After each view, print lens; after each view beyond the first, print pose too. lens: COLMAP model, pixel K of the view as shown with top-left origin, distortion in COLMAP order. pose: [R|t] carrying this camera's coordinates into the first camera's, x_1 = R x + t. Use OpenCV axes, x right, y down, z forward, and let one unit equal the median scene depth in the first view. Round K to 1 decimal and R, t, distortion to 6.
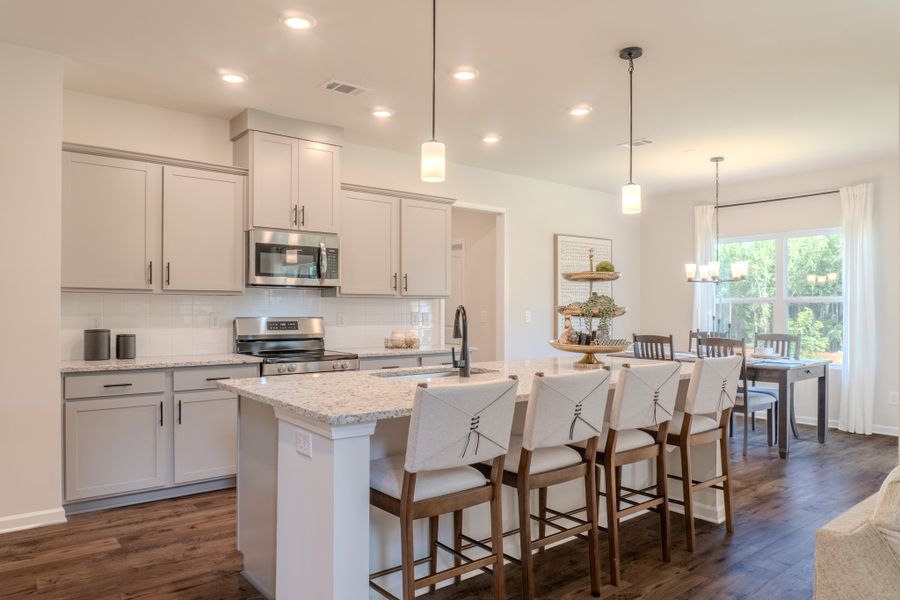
lens RADIAL K [[611.9, 0, 452.6], [0, 611.9, 300.9], [0, 0, 1]] dist [-0.021549, -0.000728]
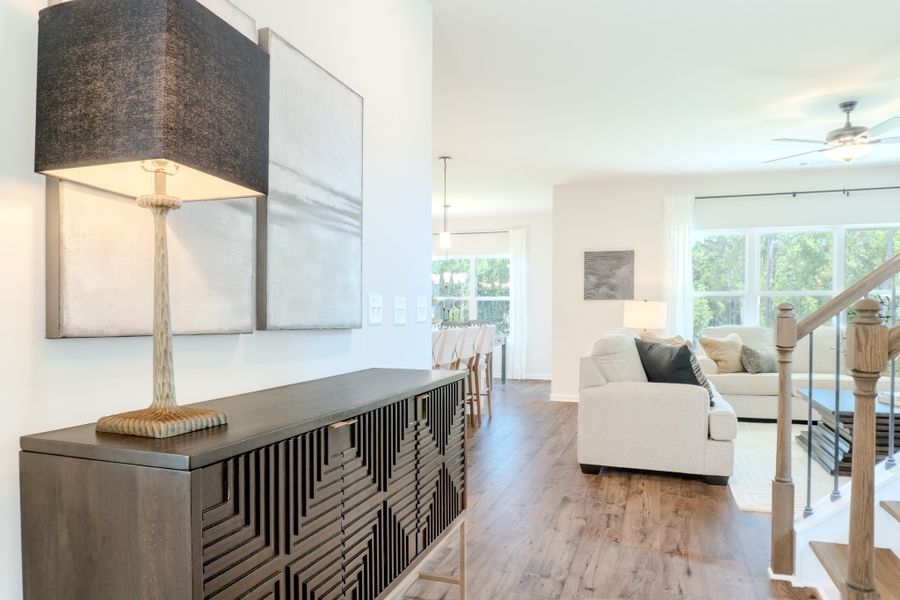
lens RADIAL K [[611.9, 0, 452.6], [0, 611.9, 300.9], [0, 0, 1]] dist [-0.021549, -0.000728]
pose [[0.843761, 0.009599, 0.536633, -0.434588], [-0.006176, 0.999948, -0.008175, 0.021578], [-0.536683, 0.003583, 0.843776, -0.359234]]
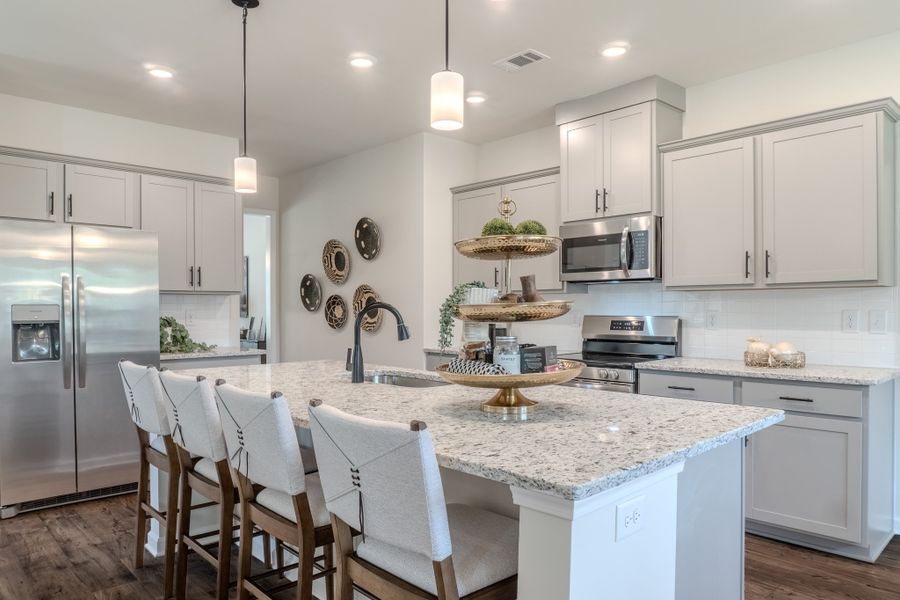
lens RADIAL K [[611.9, 0, 452.6], [0, 611.9, 300.9], [0, 0, 1]] dist [-0.021549, -0.000728]
pose [[0.093531, -0.015891, -0.995490, 0.538843], [0.014521, 0.999788, -0.014595, 0.013125], [0.995510, -0.013091, 0.093742, 0.625078]]
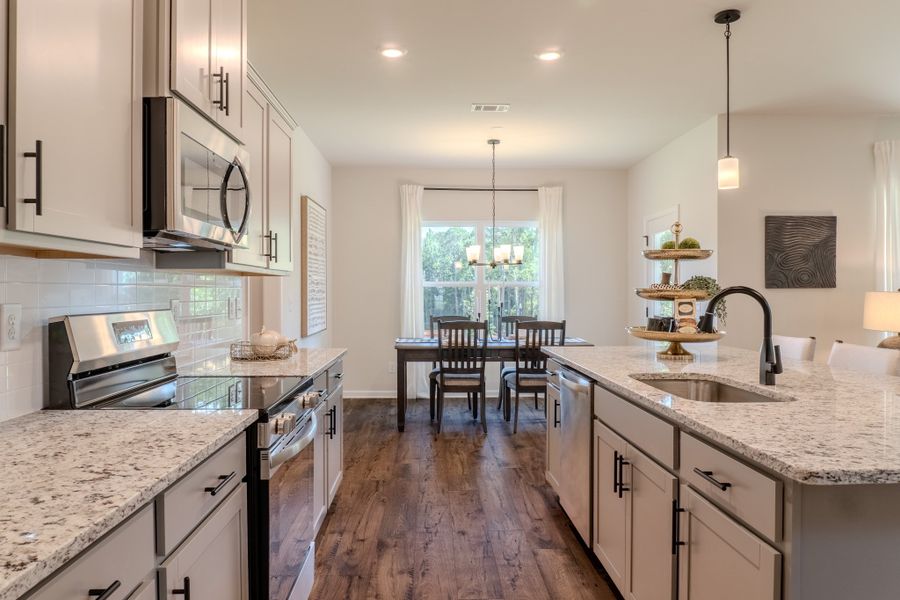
lens RADIAL K [[611.9, 0, 452.6], [0, 611.9, 300.9], [0, 0, 1]] dist [-0.021549, -0.000728]
pose [[0.597102, -0.014390, 0.802036, -0.466389], [-0.004520, 0.999763, 0.021303, 0.007177], [-0.802152, -0.016345, 0.596896, 0.511228]]
